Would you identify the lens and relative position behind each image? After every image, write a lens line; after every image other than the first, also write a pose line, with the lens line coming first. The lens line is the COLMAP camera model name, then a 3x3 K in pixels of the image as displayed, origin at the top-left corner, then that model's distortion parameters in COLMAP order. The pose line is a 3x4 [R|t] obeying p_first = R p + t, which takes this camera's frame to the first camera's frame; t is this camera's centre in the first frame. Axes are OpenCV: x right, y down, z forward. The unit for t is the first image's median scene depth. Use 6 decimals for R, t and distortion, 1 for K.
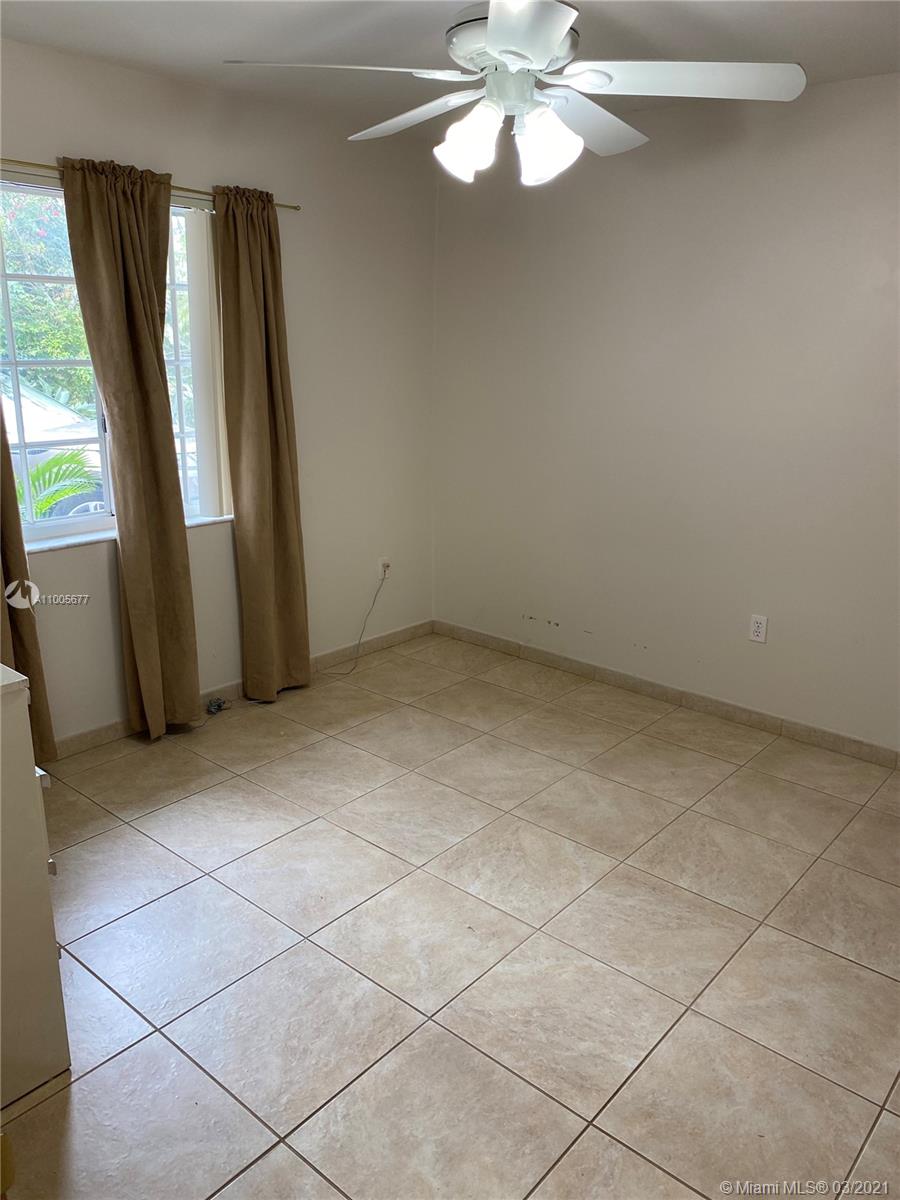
lens RADIAL K [[910.7, 0, 452.7], [0, 910.7, 598.9], [0, 0, 1]] dist [0.040458, -0.041780]
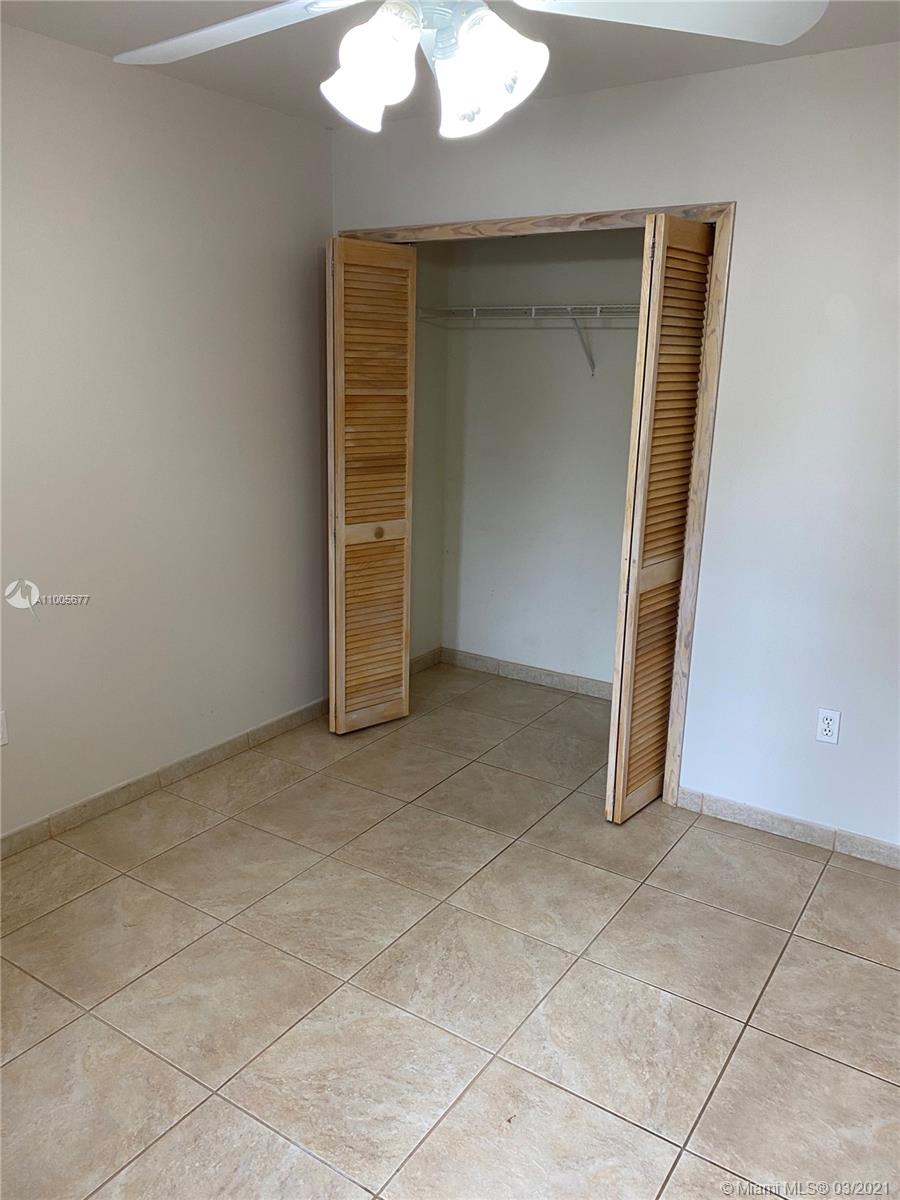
lens RADIAL K [[910.7, 0, 447.3], [0, 910.7, 602.7], [0, 0, 1]] dist [0.040458, -0.041780]
pose [[-0.117026, -0.272031, 0.955146, -0.538247], [0.256813, 0.920754, 0.293701, -0.255848], [-0.959350, 0.279665, -0.037891, 0.866020]]
